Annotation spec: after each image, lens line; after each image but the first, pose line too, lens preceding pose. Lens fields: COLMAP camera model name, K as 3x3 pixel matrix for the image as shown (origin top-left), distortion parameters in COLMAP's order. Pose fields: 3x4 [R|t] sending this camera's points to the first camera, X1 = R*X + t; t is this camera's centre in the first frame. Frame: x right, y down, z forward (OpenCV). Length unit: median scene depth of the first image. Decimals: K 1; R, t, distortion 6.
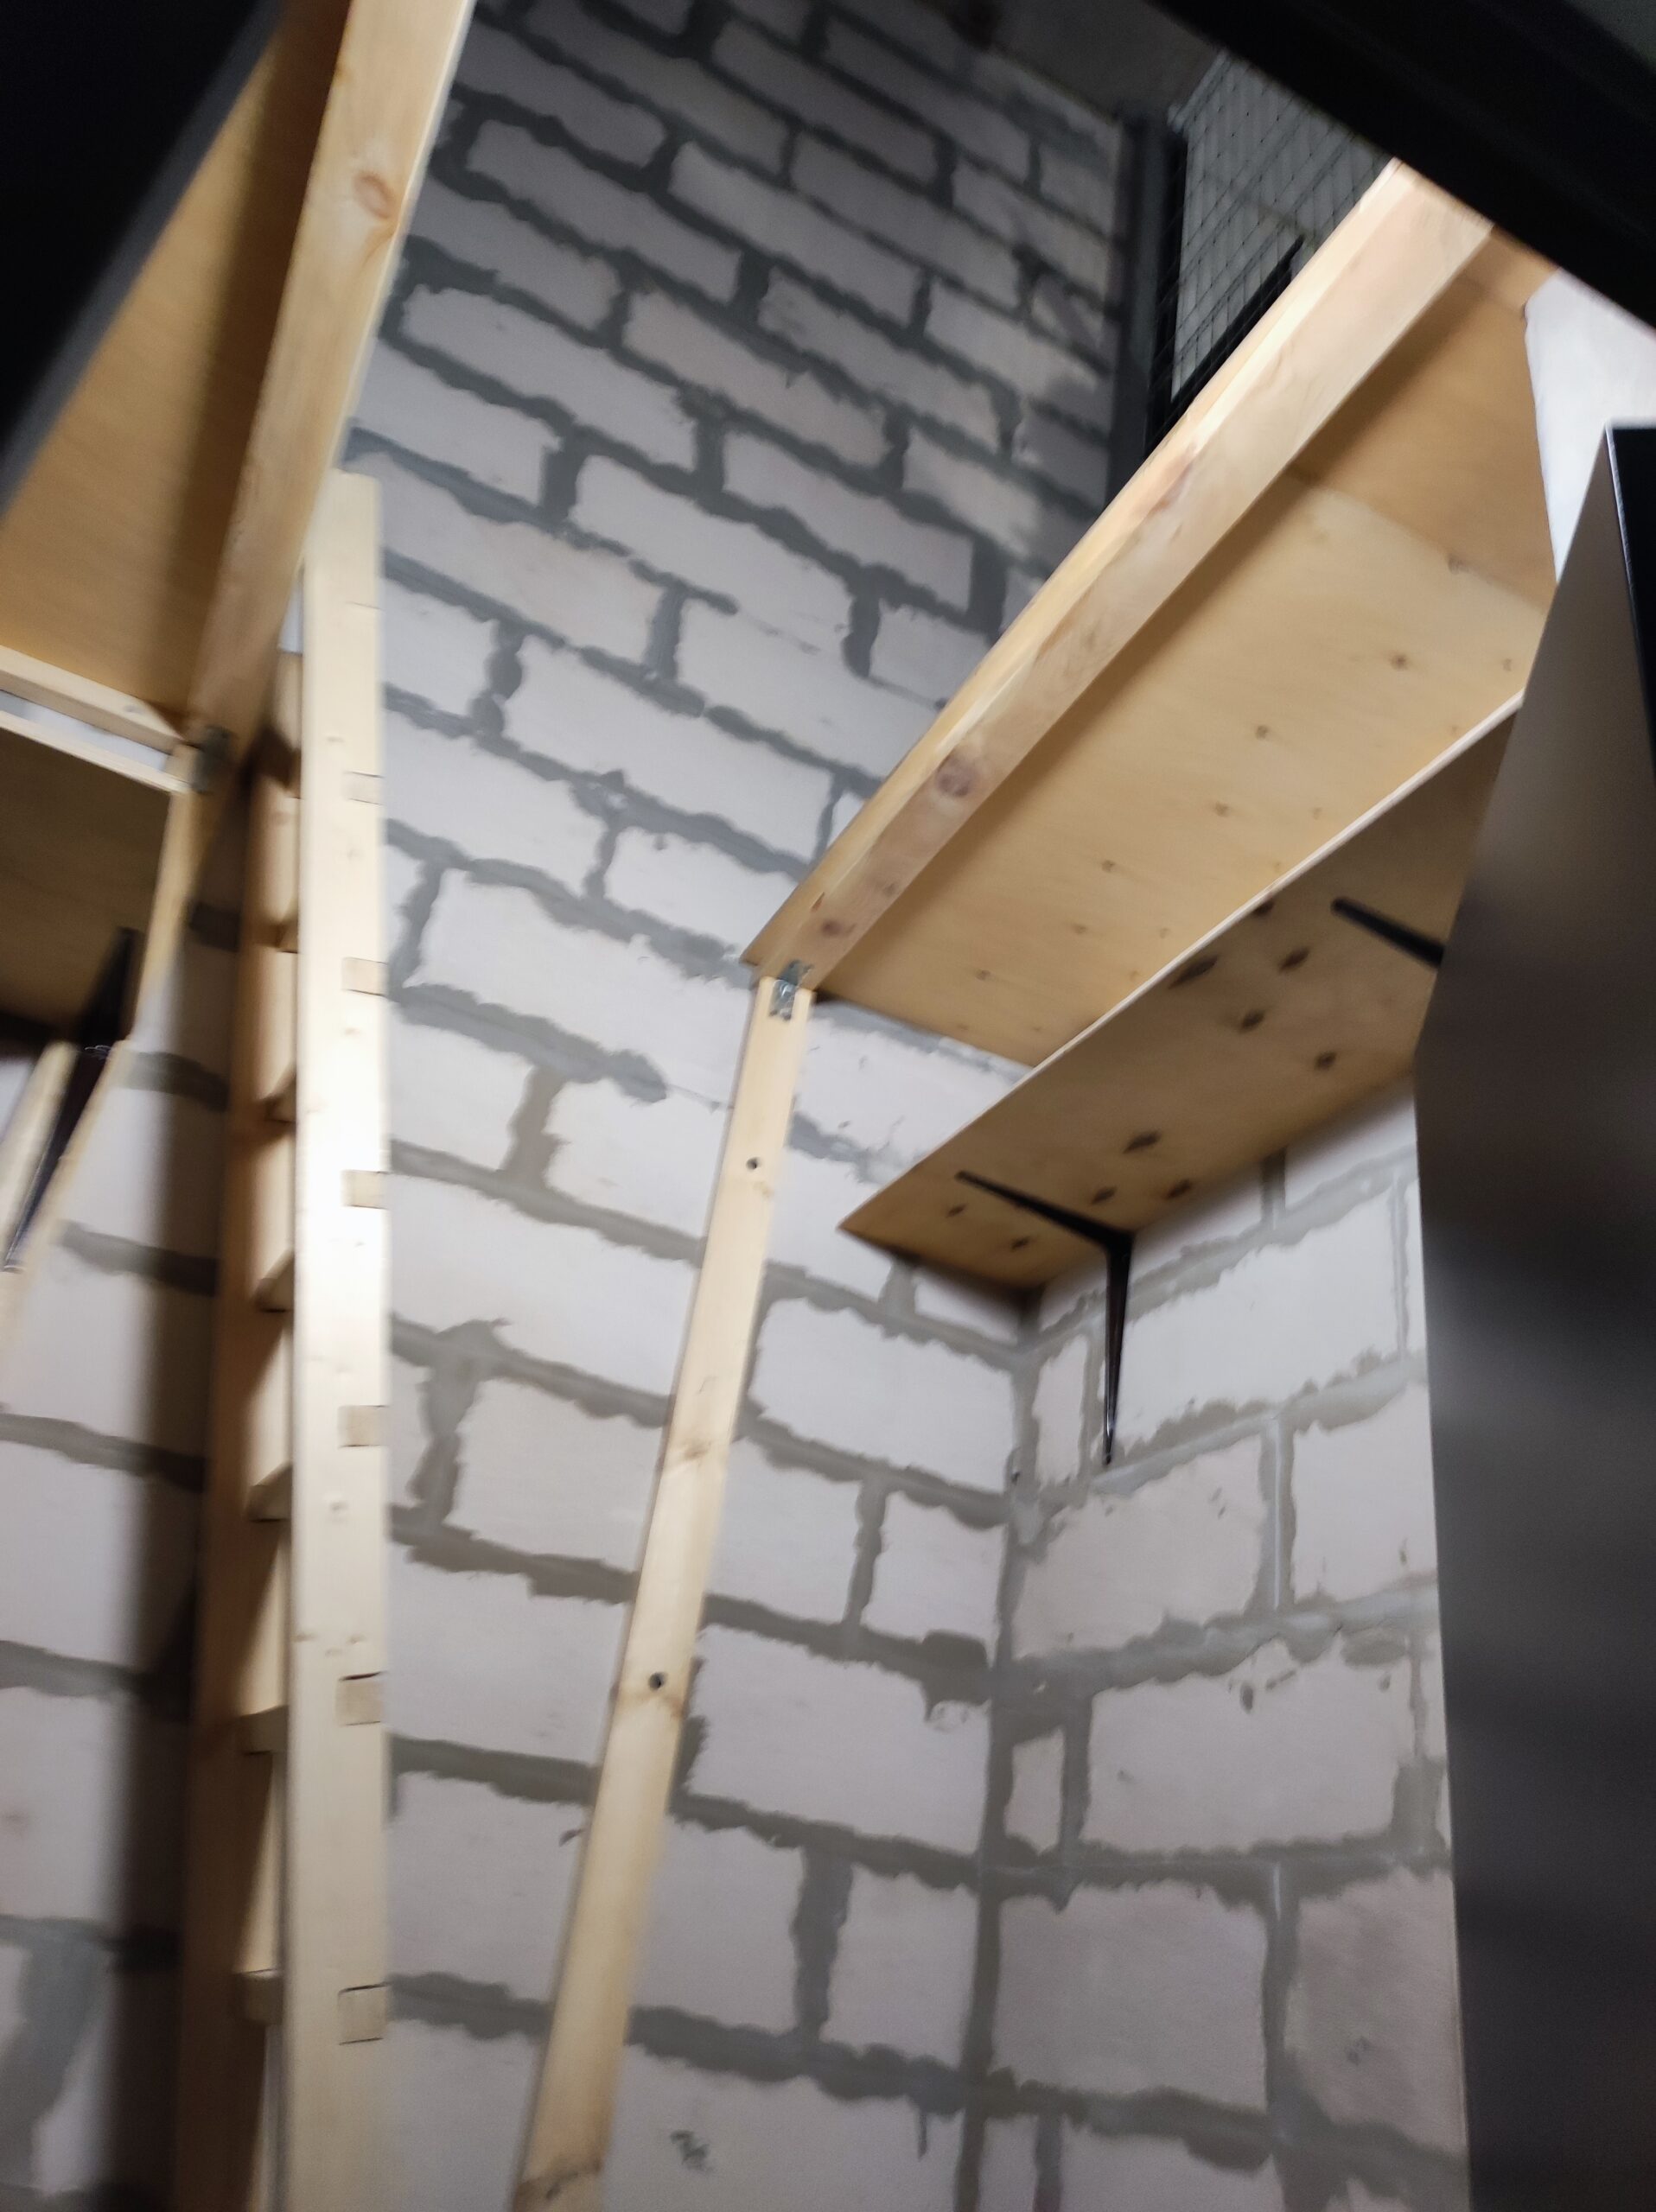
lens RADIAL K [[1632.4, 0, 828.3], [0, 1632.4, 1084.8], [0, 0, 1]] dist [0.034884, -0.026294]
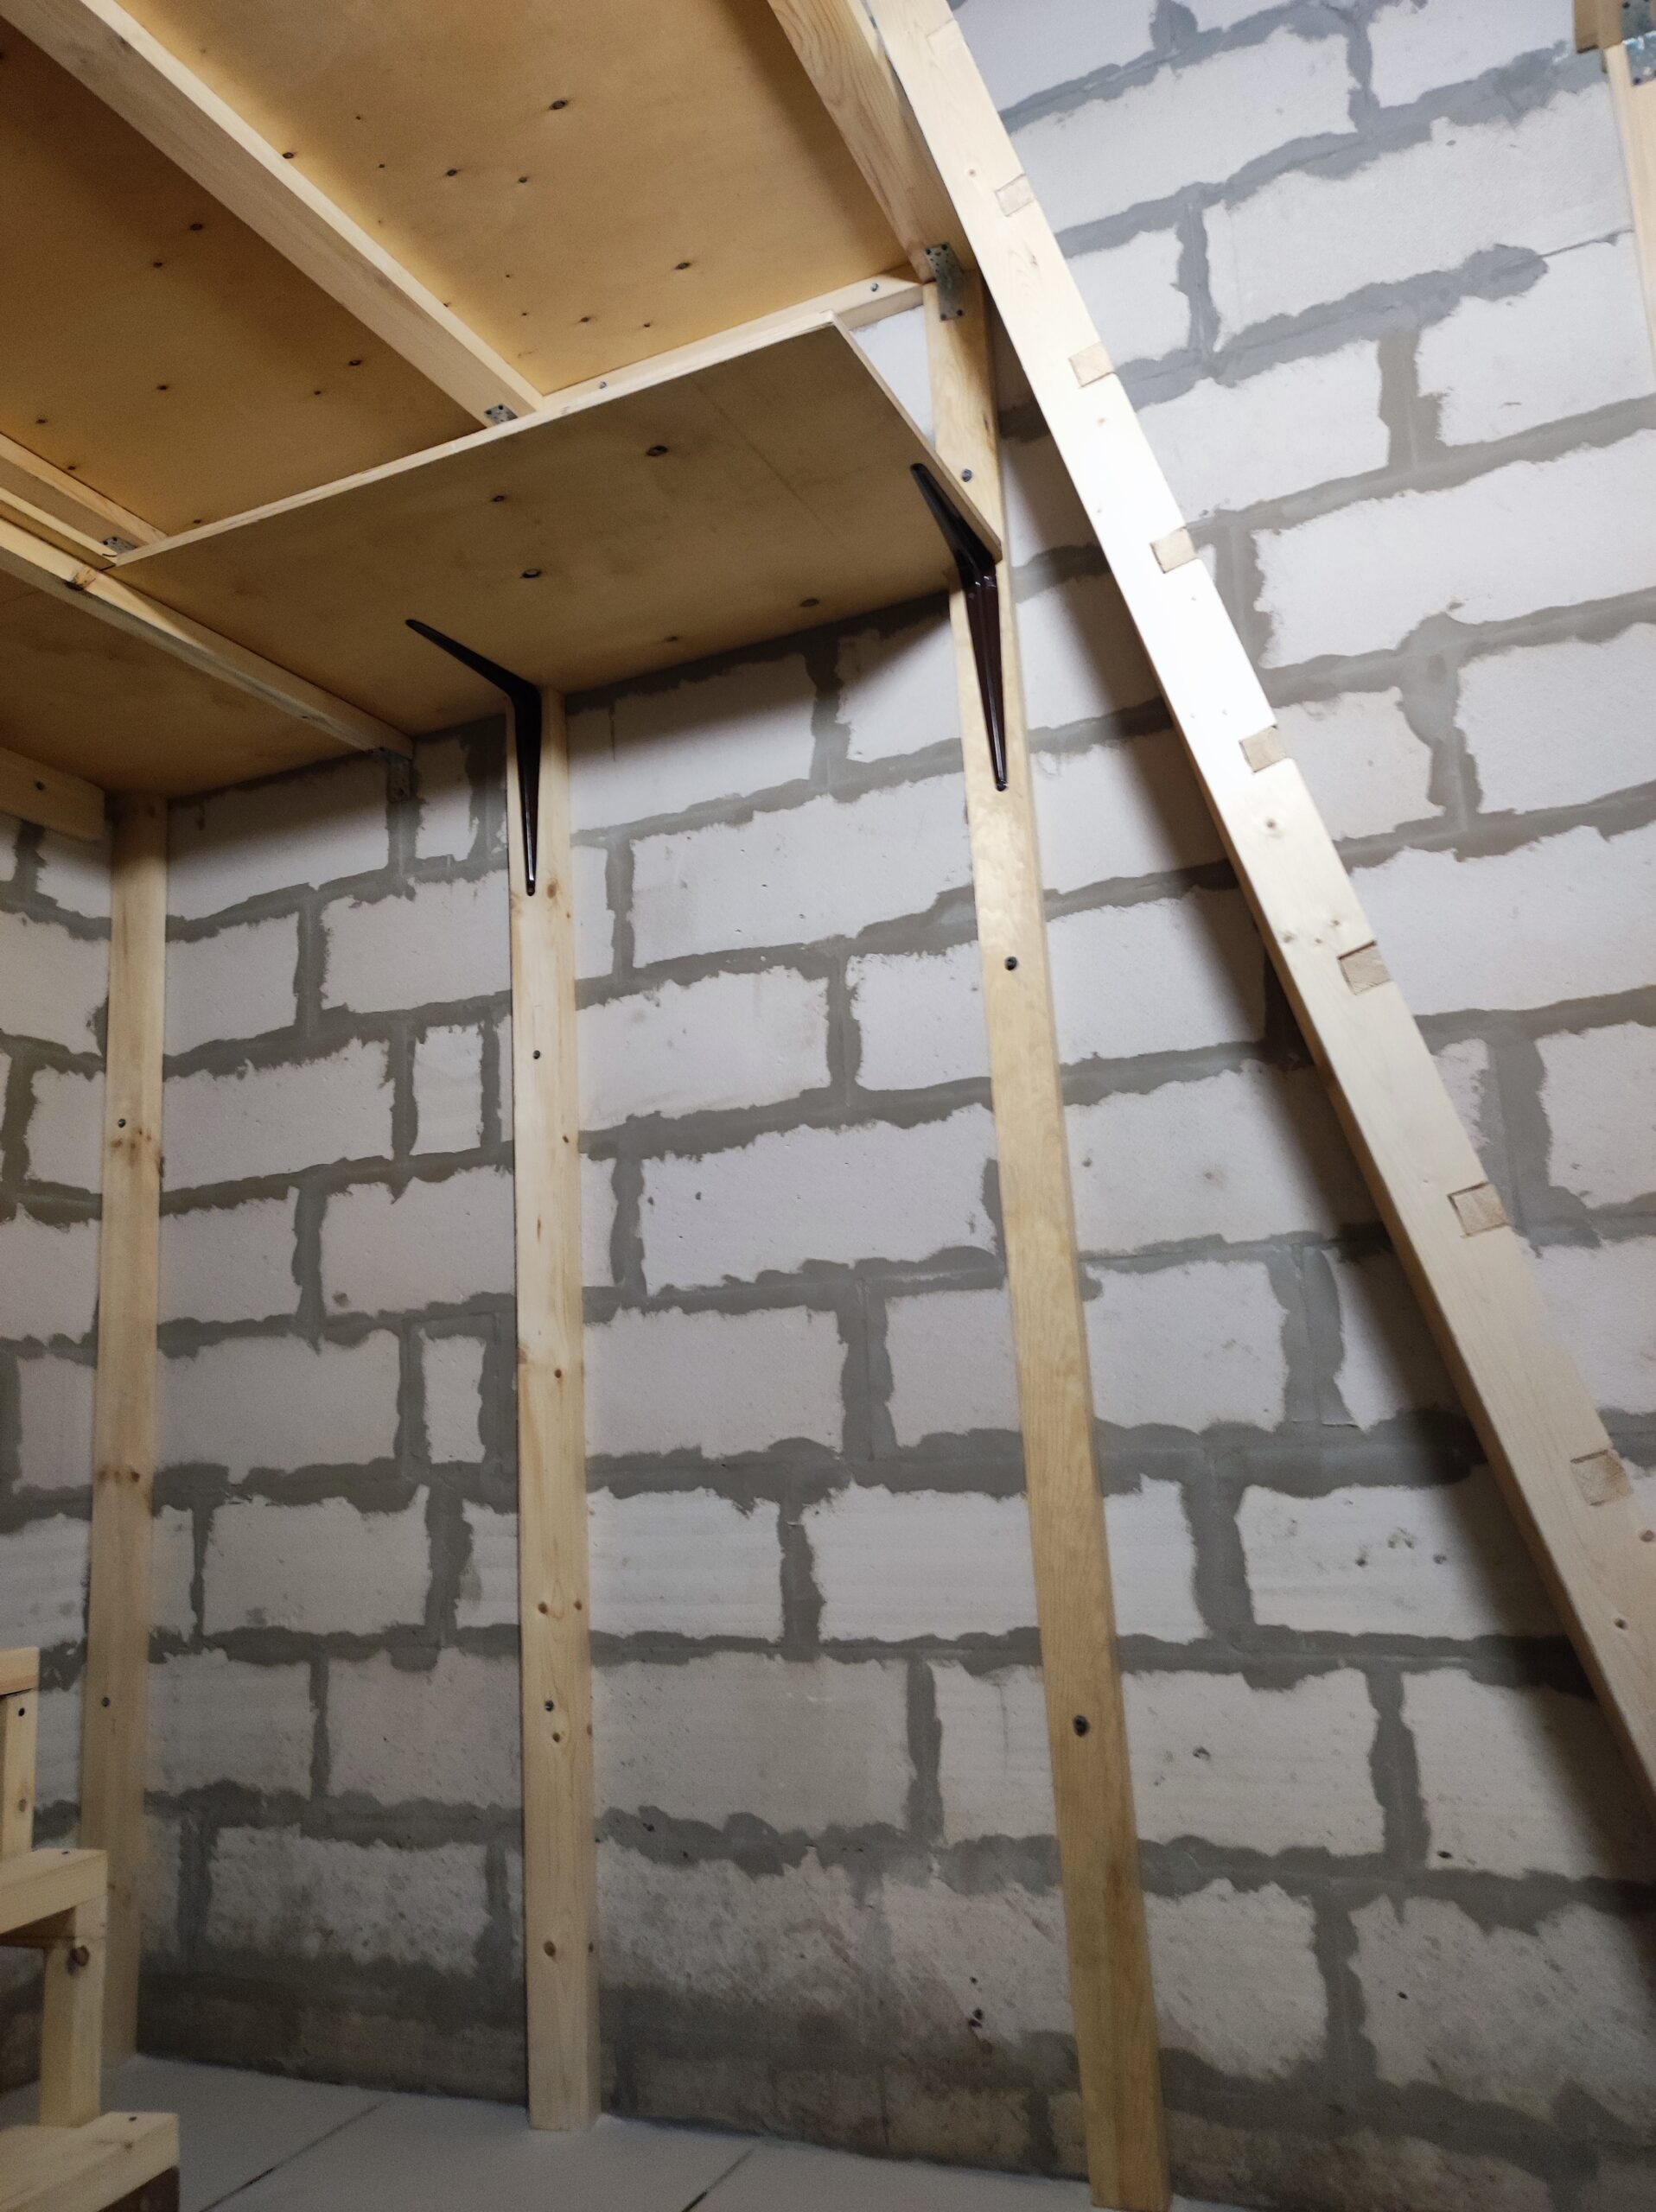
lens RADIAL K [[1632.4, 0, 826.0], [0, 1632.4, 1099.1], [0, 0, 1]] dist [0.034884, -0.026294]
pose [[0.622789, -0.322637, -0.712769, 0.163999], [0.519873, 0.851466, 0.068826, 0.144929], [0.584693, -0.413413, 0.698014, 0.027975]]
